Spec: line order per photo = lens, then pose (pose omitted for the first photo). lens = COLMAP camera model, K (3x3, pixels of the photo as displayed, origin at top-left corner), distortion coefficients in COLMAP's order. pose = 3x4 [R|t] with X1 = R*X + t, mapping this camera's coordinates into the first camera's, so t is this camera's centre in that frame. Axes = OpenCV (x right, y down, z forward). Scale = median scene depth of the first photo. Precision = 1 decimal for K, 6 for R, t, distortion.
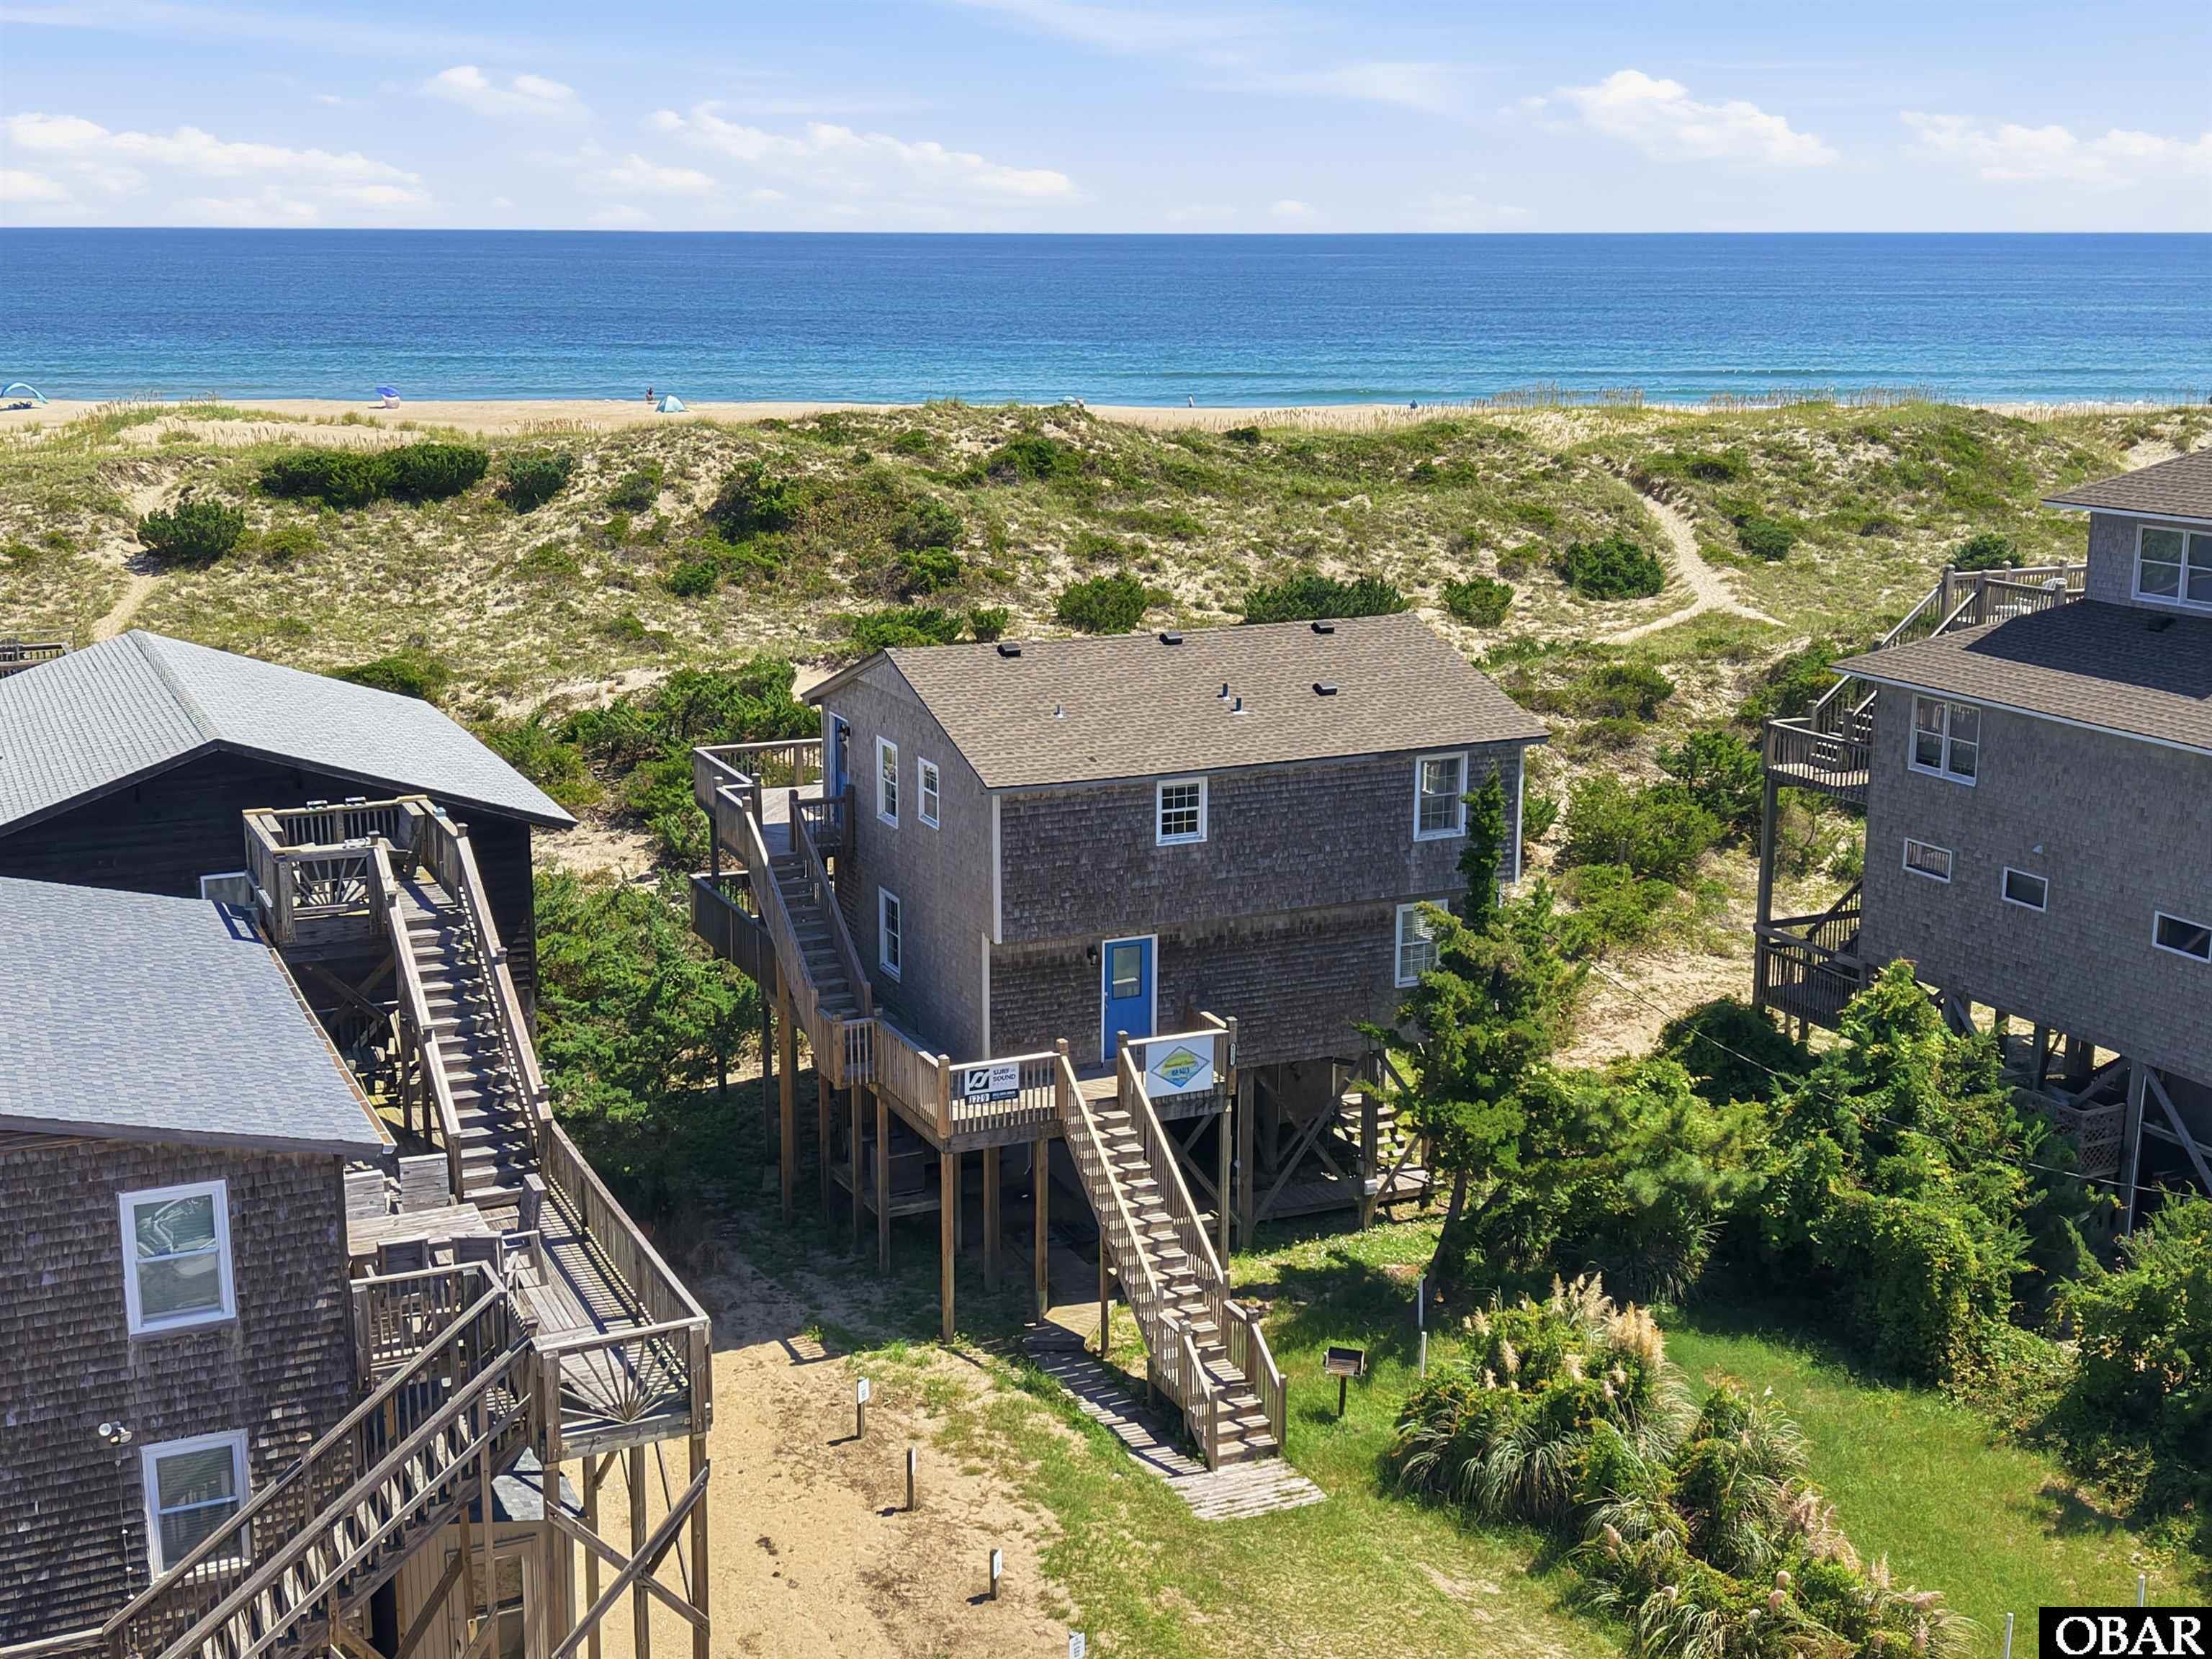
lens RADIAL K [[2622.7, 0, 1097.2], [0, 2622.7, 791.2], [0, 0, 1]] dist [0.218598, -1.125511]
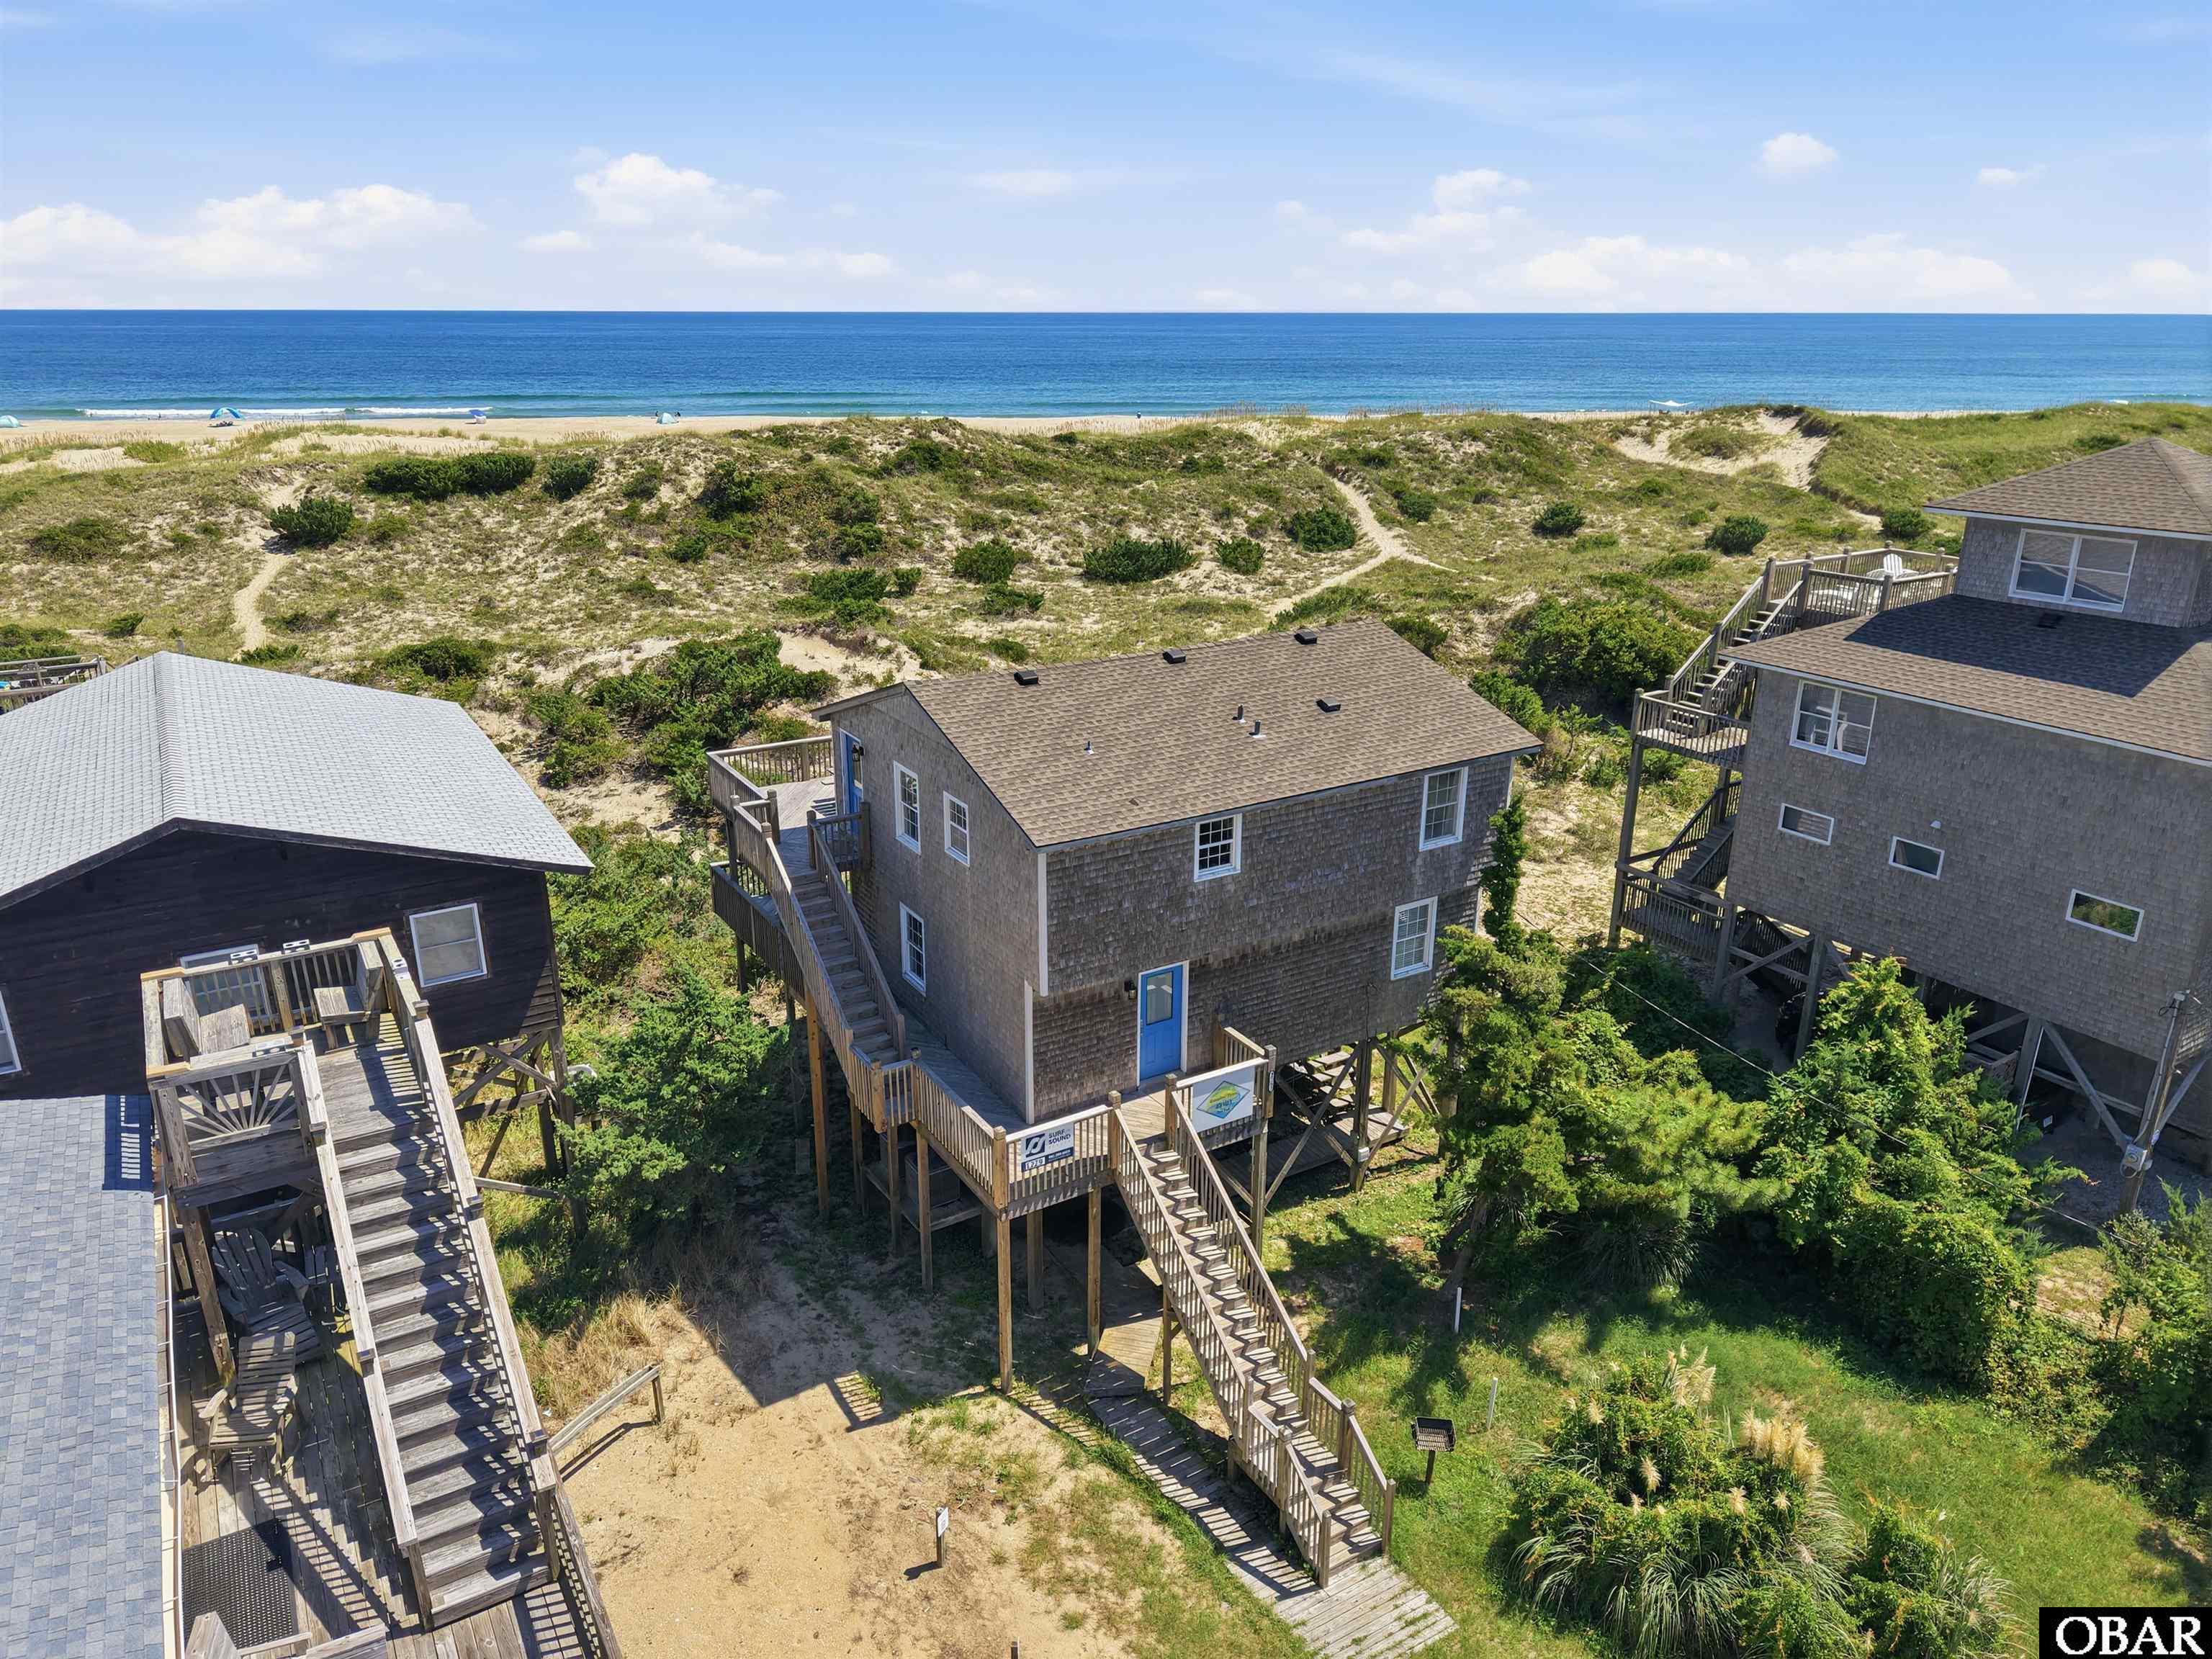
lens RADIAL K [[1517.3, 0, 1106.0], [0, 1517.3, 829.5], [0, 0, 1]] dist [0.052483, -0.135019]
pose [[0.993543, -0.036950, 0.107274, -0.027982], [0.023837, 0.992361, 0.121043, -0.027082], [-0.110927, -0.117704, 0.986834, 0.173247]]
